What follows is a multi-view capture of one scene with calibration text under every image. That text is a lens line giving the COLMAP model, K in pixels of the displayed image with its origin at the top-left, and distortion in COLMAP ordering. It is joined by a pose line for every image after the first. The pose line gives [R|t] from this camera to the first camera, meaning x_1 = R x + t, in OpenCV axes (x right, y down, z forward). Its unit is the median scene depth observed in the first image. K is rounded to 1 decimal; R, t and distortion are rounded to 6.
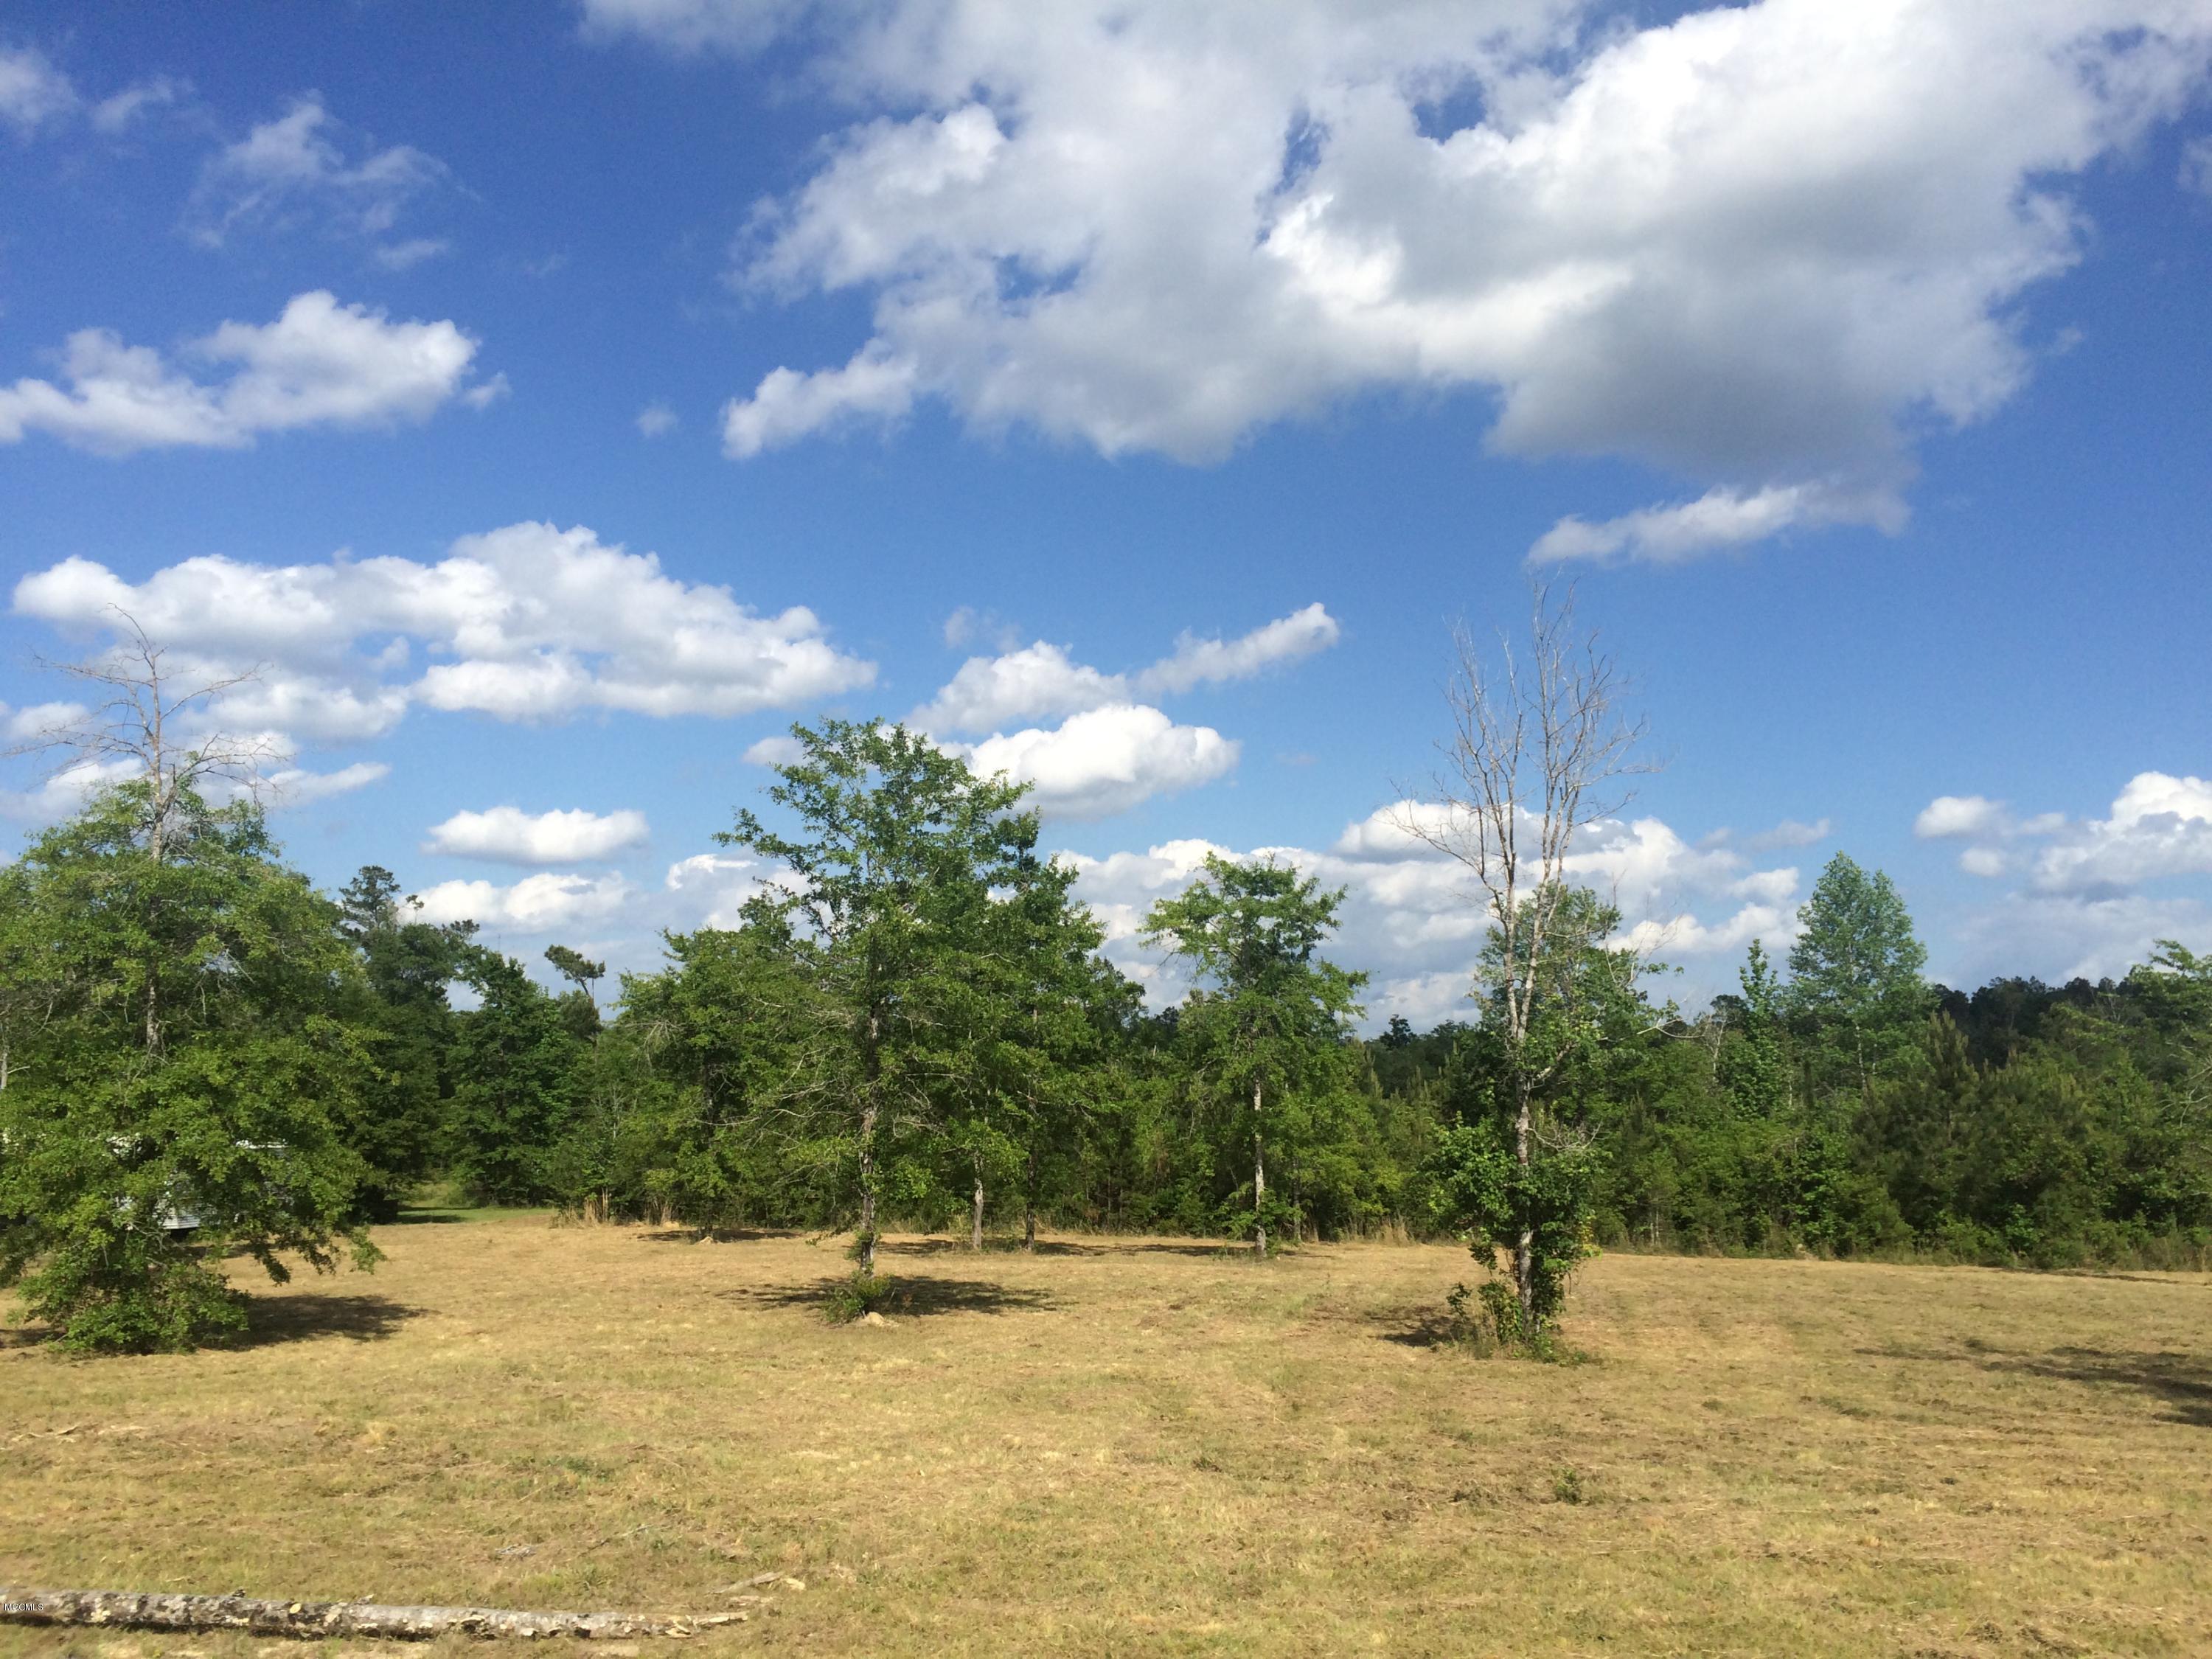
lens RADIAL K [[1883.2, 0, 1101.1], [0, 1883.2, 819.6], [0, 0, 1]] dist [0.094751, -0.123345]
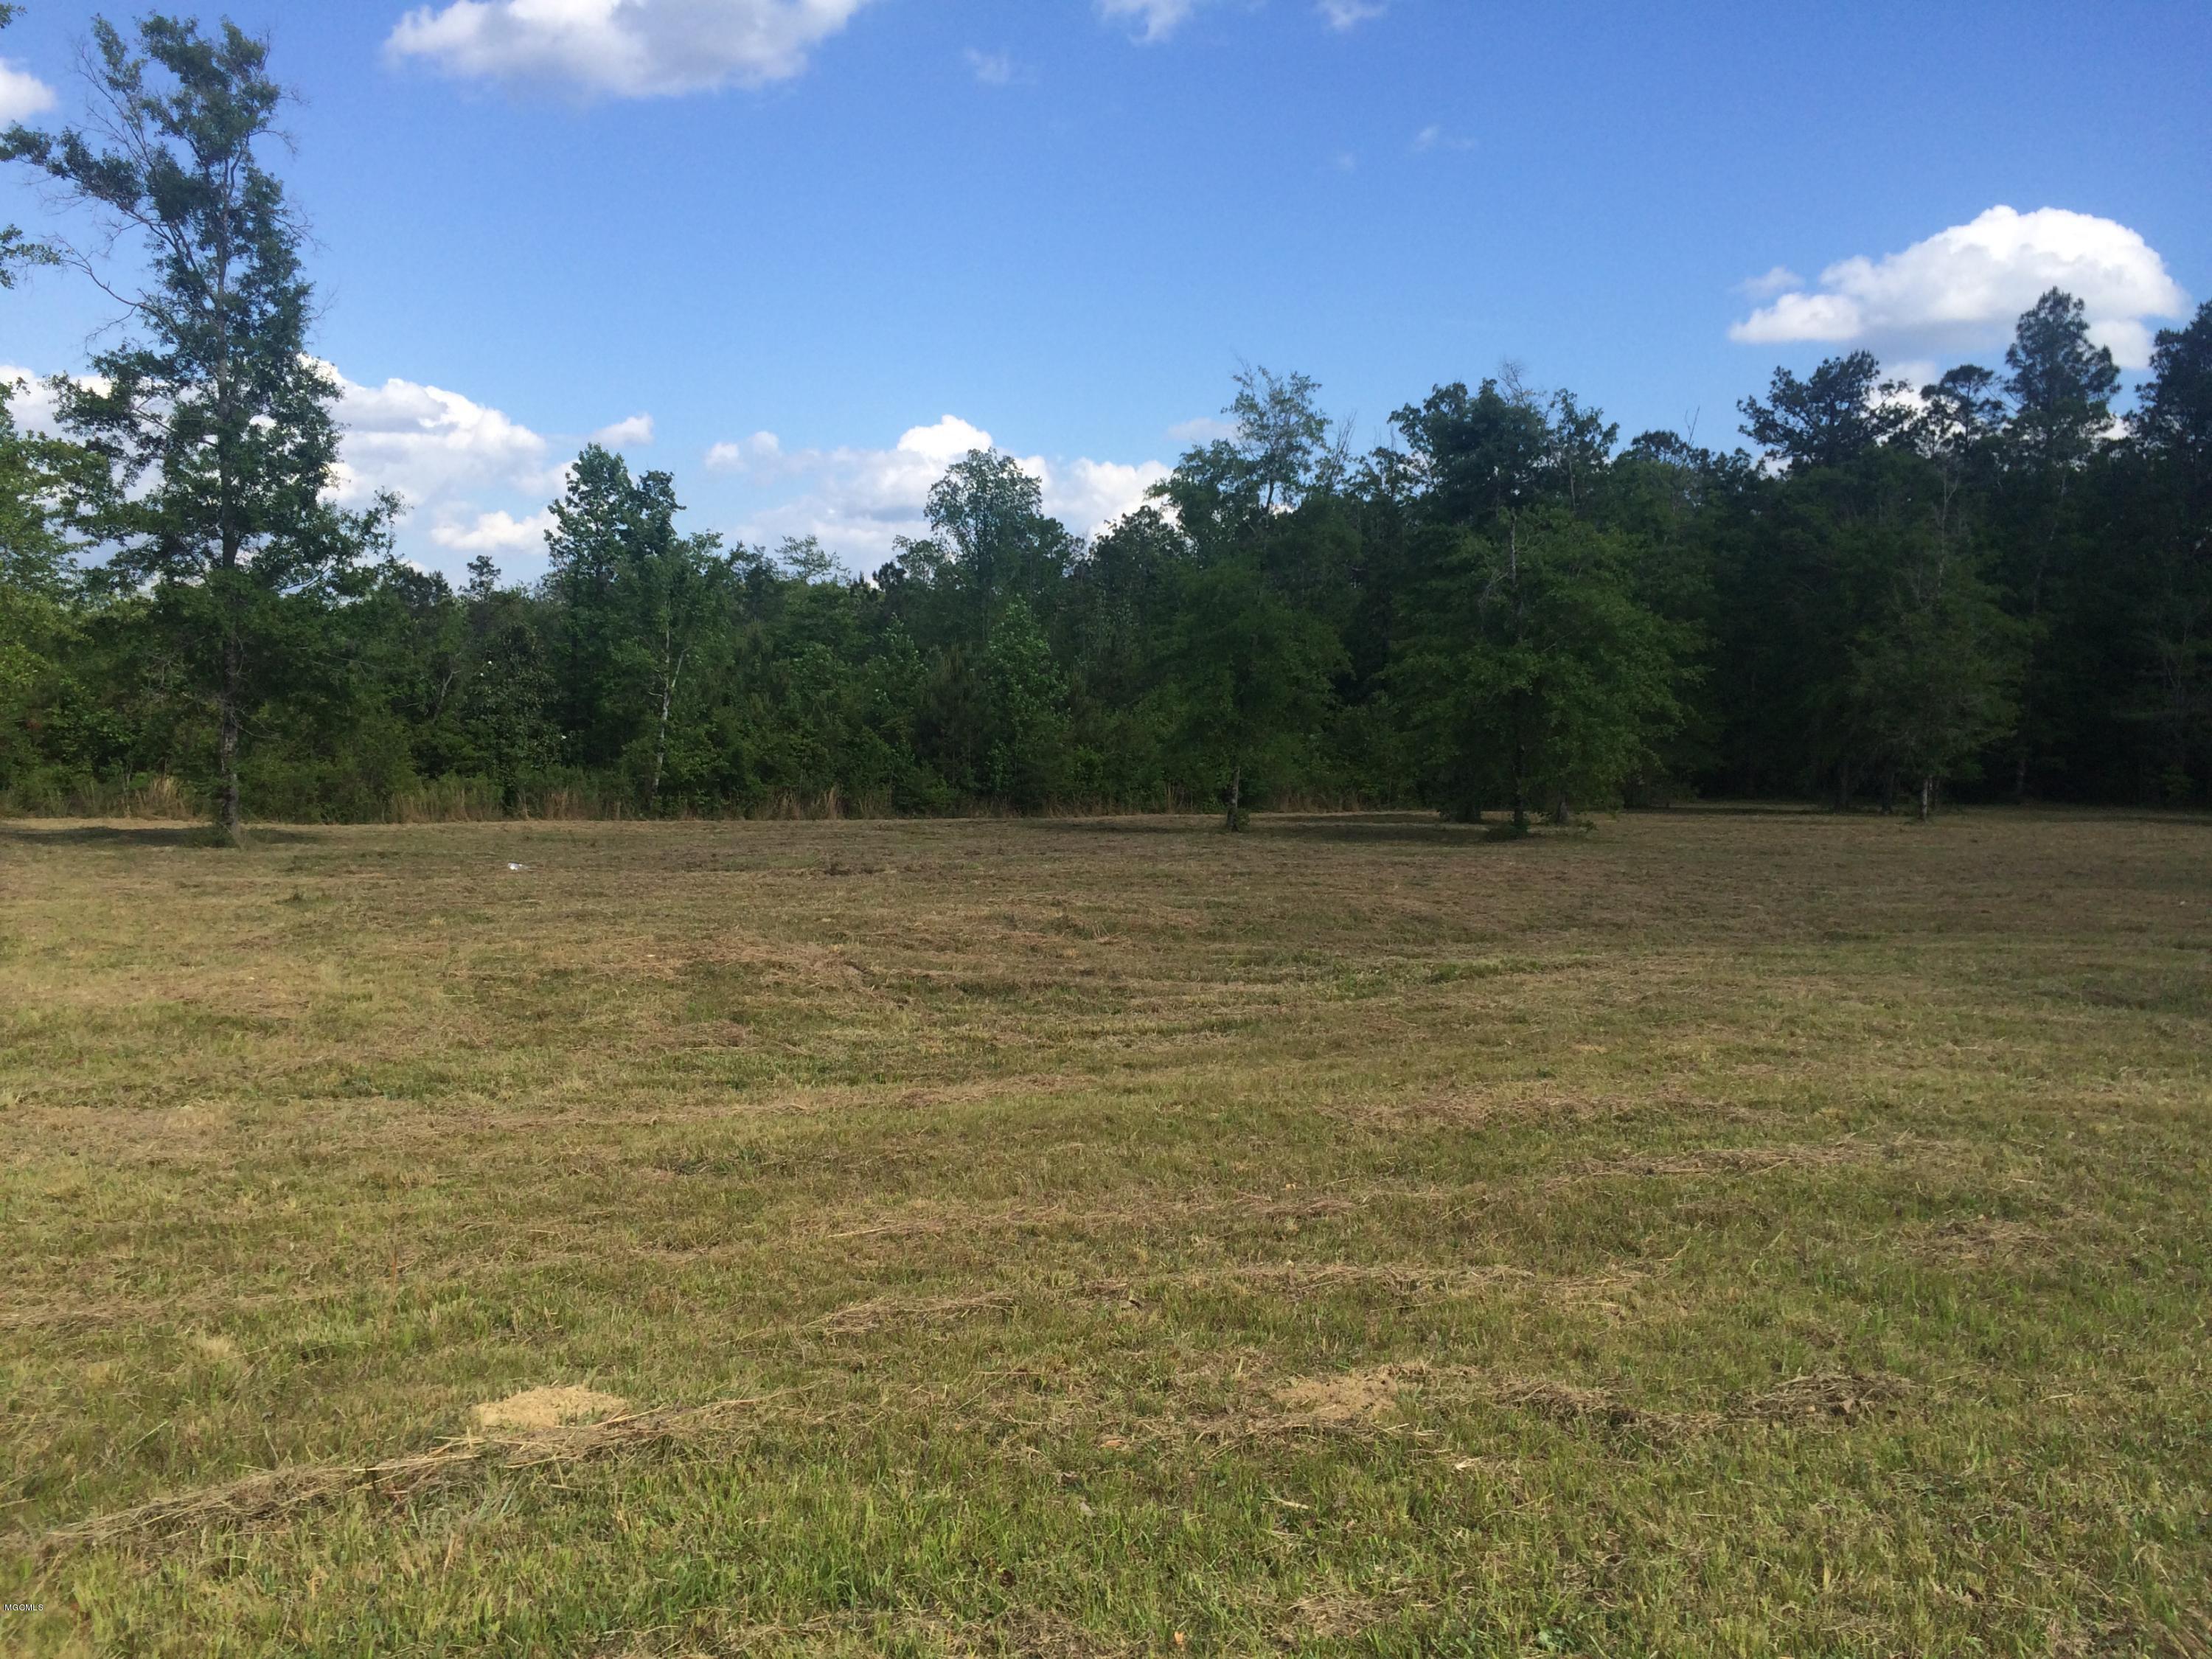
lens RADIAL K [[1883.2, 0, 1094.7], [0, 1883.2, 815.3], [0, 0, 1]] dist [0.094751, -0.123345]
pose [[0.823657, -0.016606, 0.566845, 0.543645], [-0.102495, 0.978750, 0.177604, 0.023451], [-0.557749, -0.204383, 0.804453, -0.029406]]
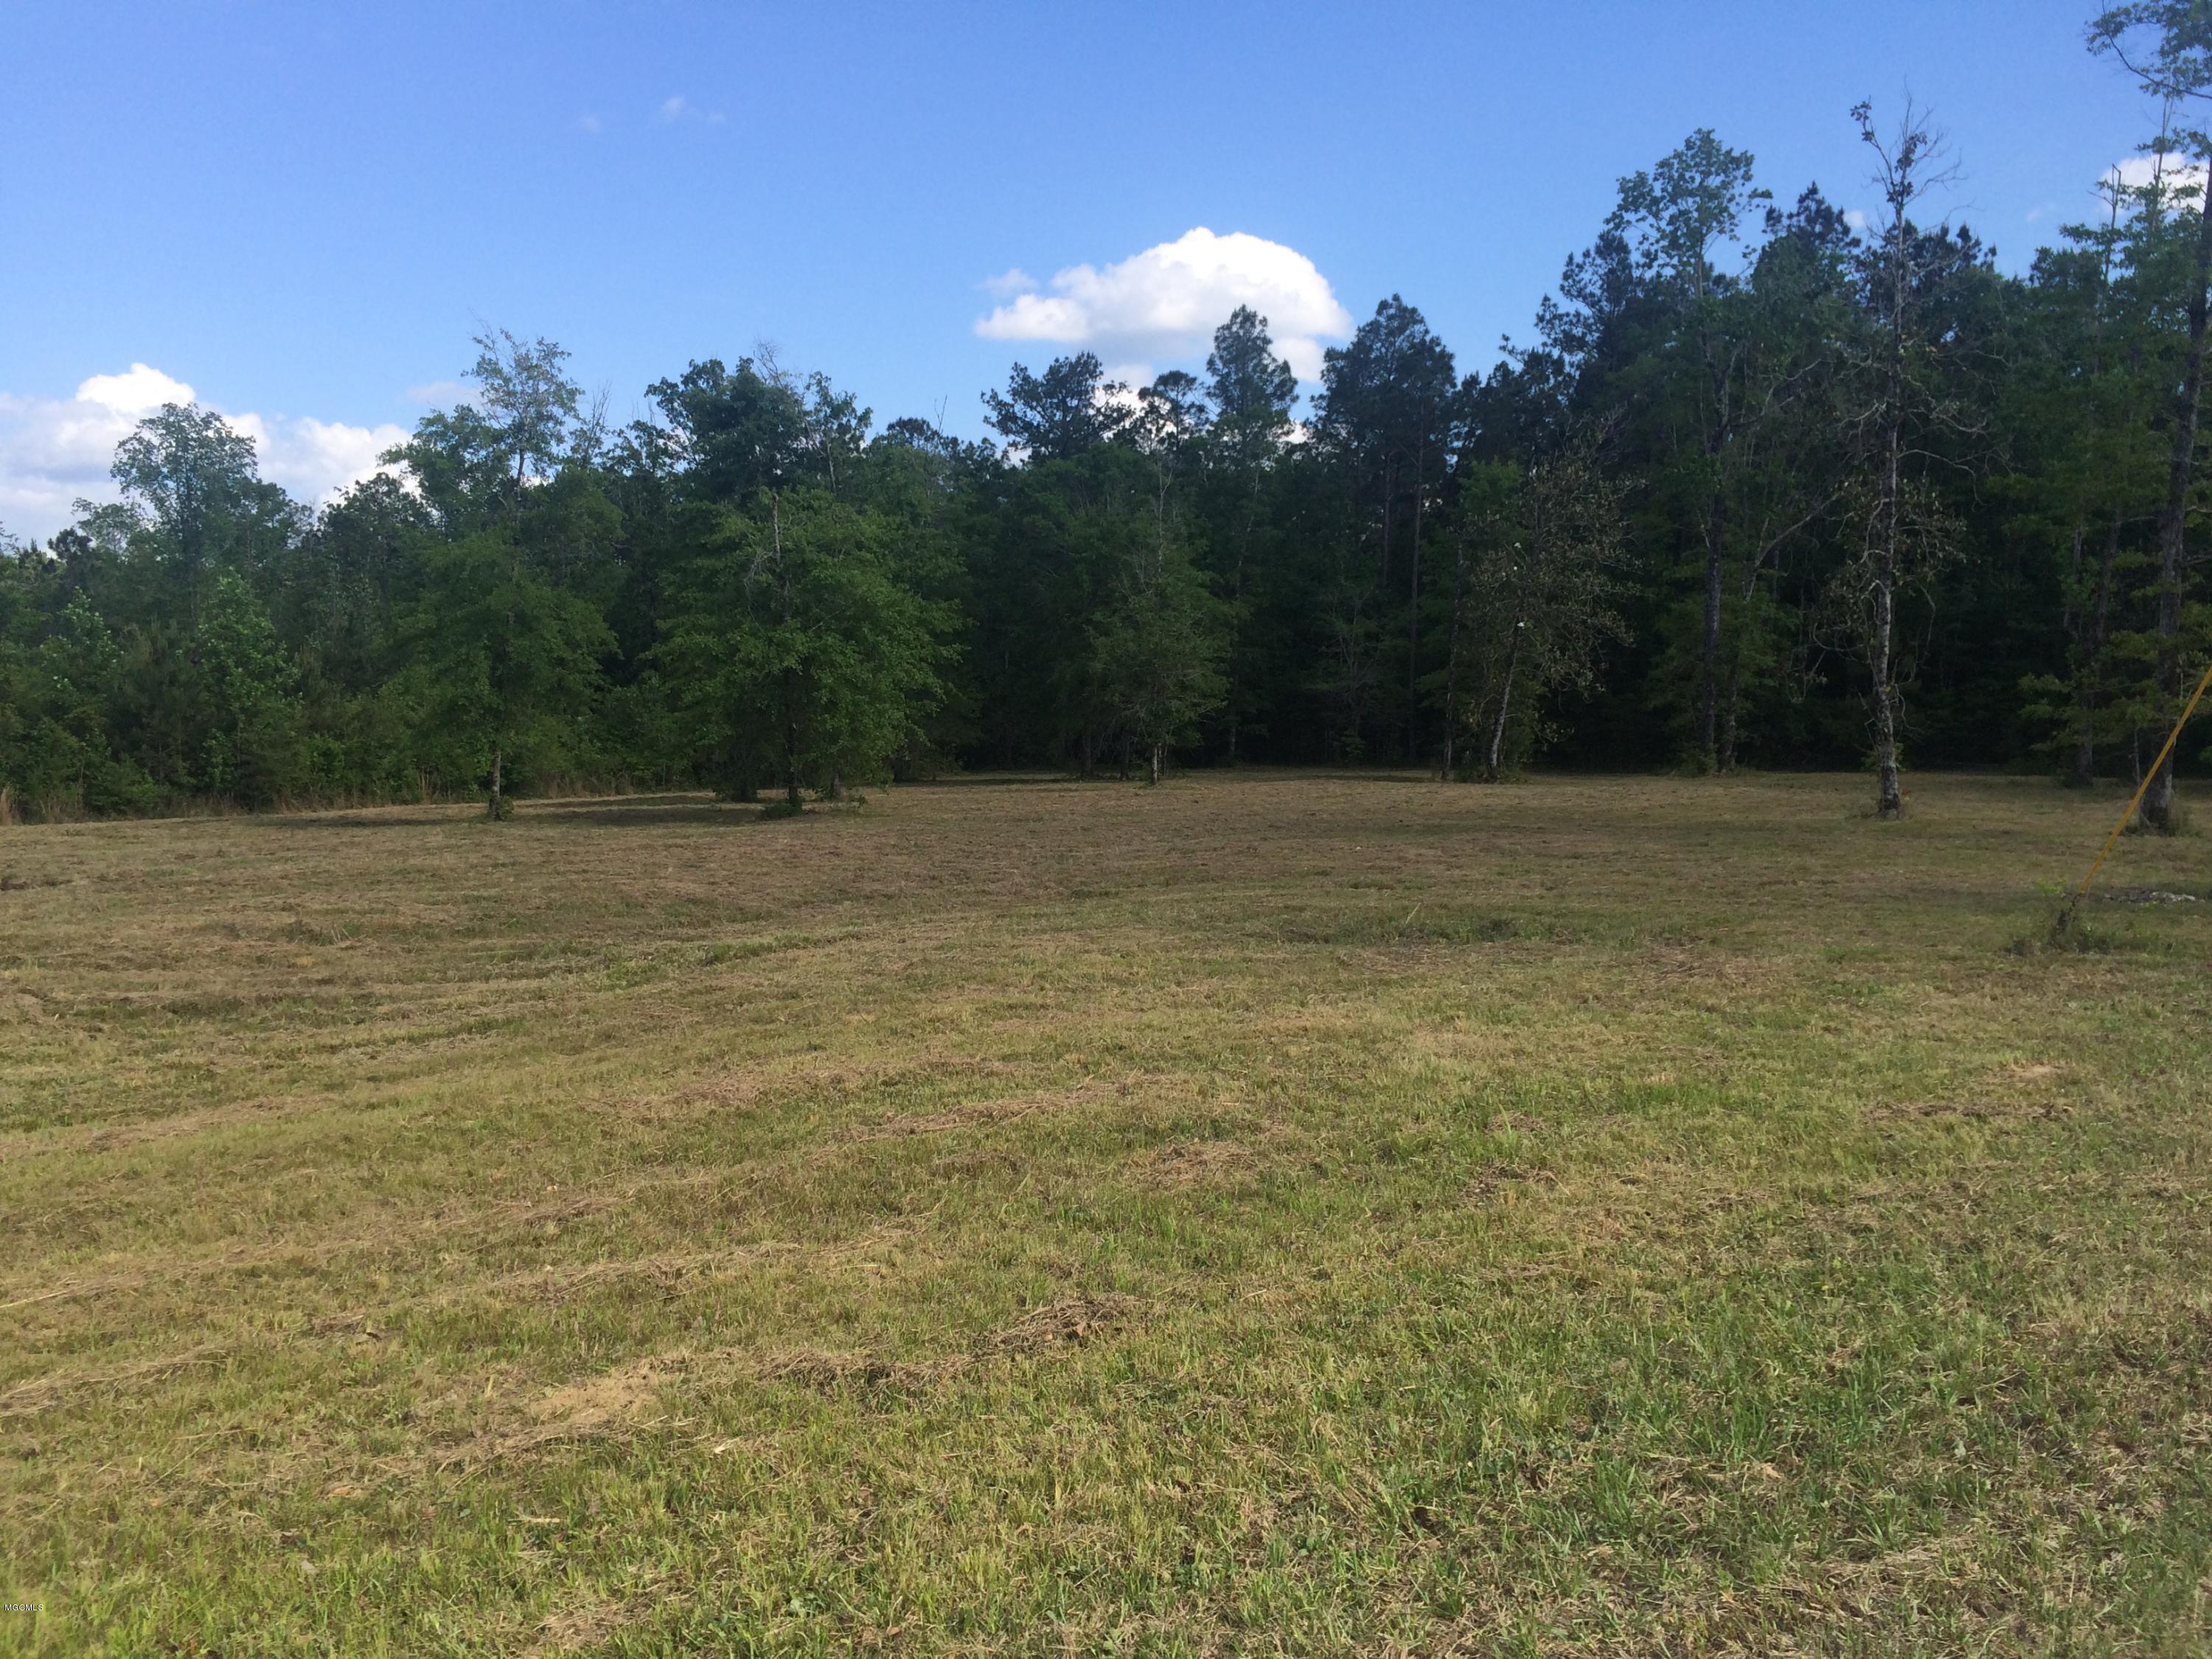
lens RADIAL K [[1883.2, 0, 1097.6], [0, 1883.2, 822.0], [0, 0, 1]] dist [0.094751, -0.123345]
pose [[0.555700, -0.054082, 0.829622, 0.546912], [-0.125742, 0.980935, 0.148171, 0.022977], [-0.821819, -0.186657, 0.538306, -0.031248]]
